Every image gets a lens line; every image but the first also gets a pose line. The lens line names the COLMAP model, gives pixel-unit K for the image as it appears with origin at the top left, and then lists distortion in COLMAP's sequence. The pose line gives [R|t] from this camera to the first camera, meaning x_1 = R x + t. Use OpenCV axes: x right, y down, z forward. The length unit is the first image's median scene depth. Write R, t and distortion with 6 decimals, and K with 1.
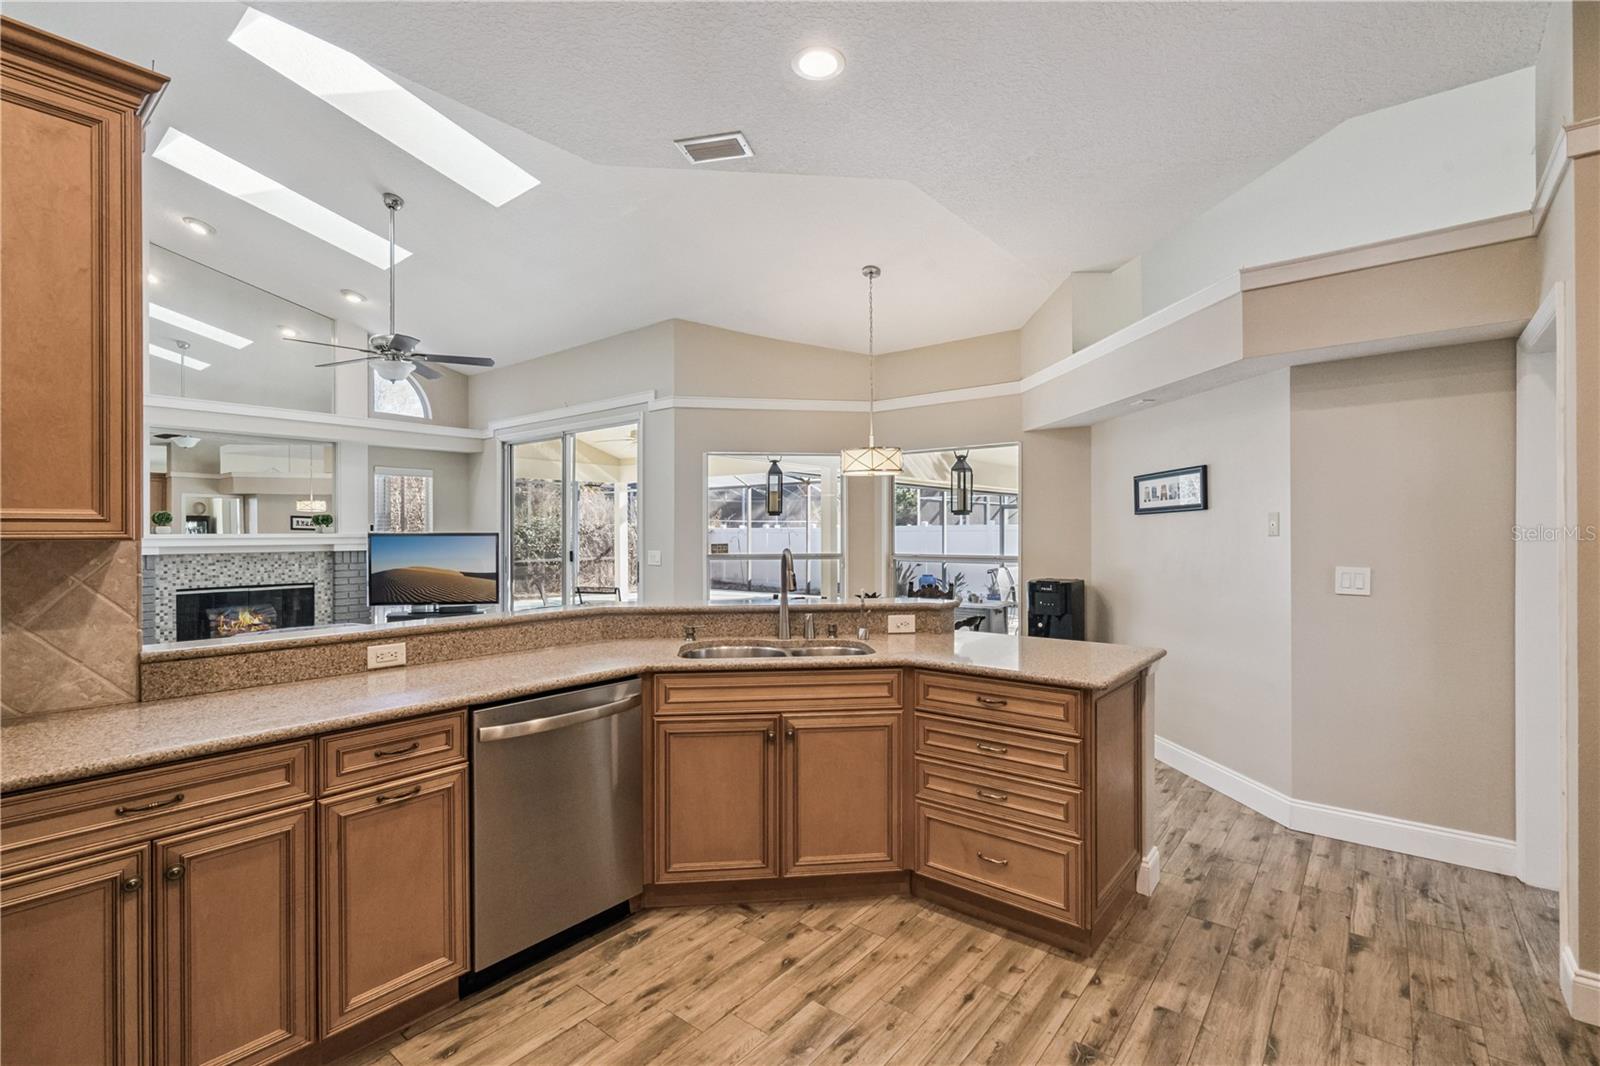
lens RADIAL K [[724.5, 0, 799.4], [0, 724.5, 534.0], [0, 0, 1]] dist [-0.001305, 0.000409]
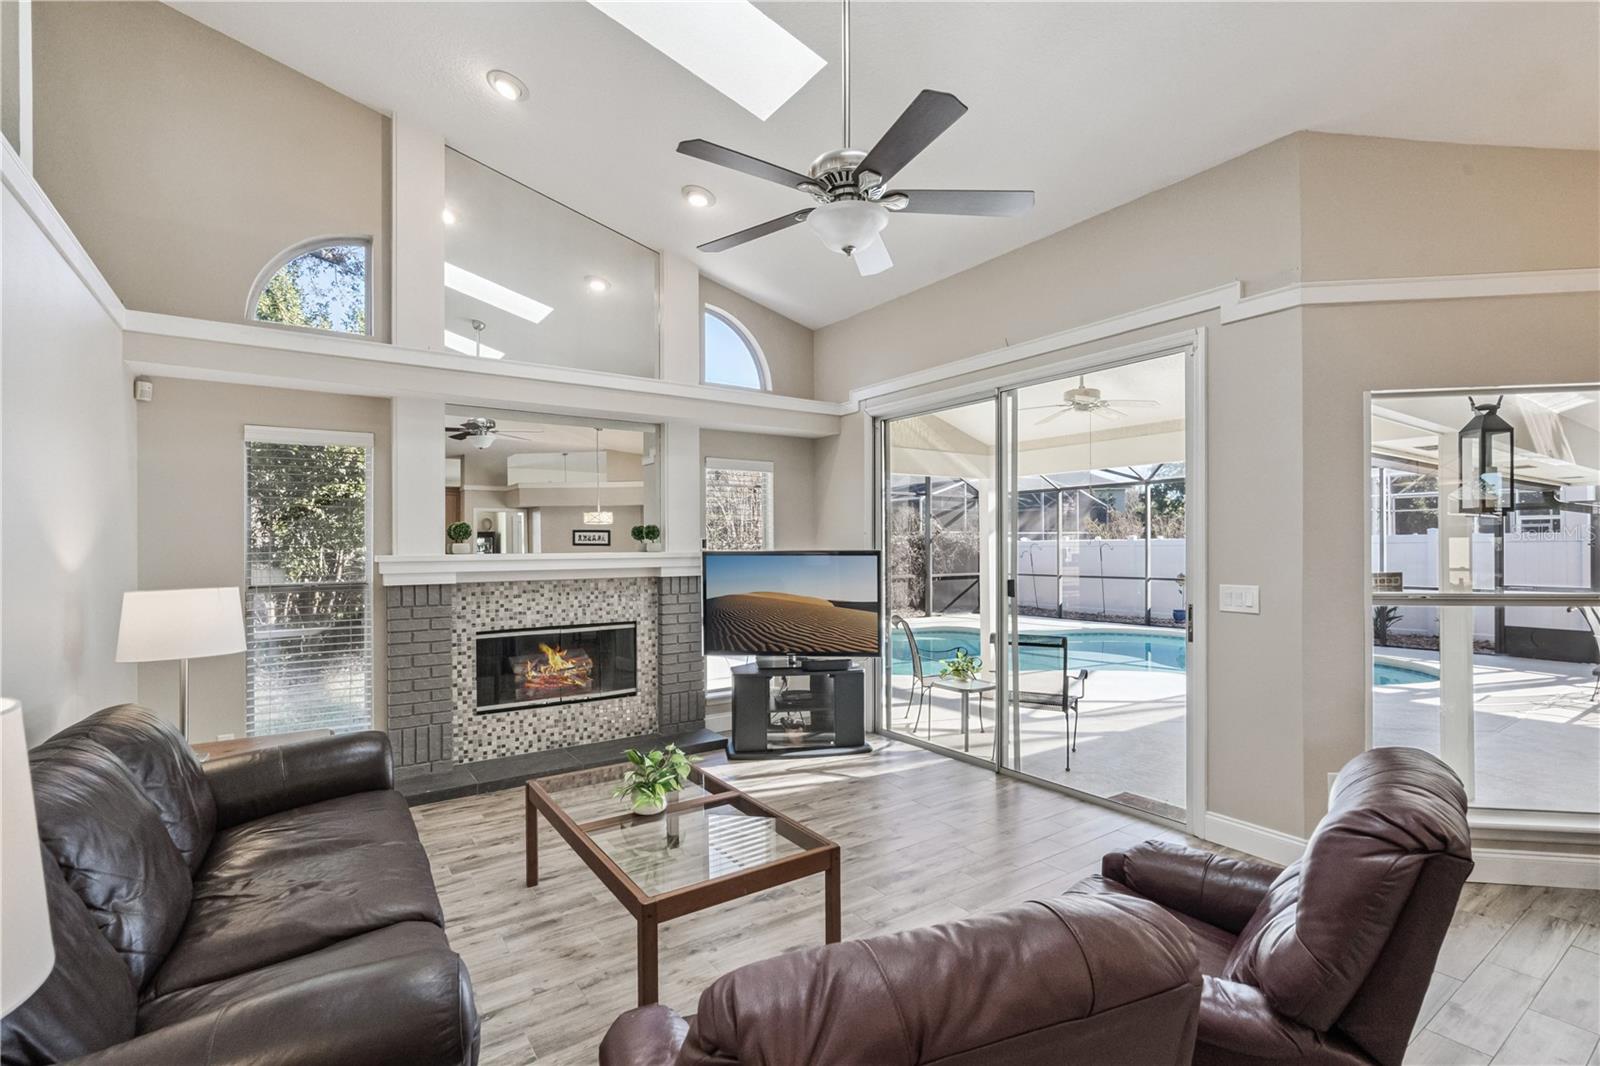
lens RADIAL K [[733.5, 0, 802.1], [0, 733.5, 542.9], [0, 0, 1]] dist [-0.001103, 0.000561]
pose [[0.961715, -0.004159, -0.274018, -0.323891], [0.002802, 0.999982, -0.005343, -0.005669], [0.274036, 0.004370, 0.961710, 0.359809]]
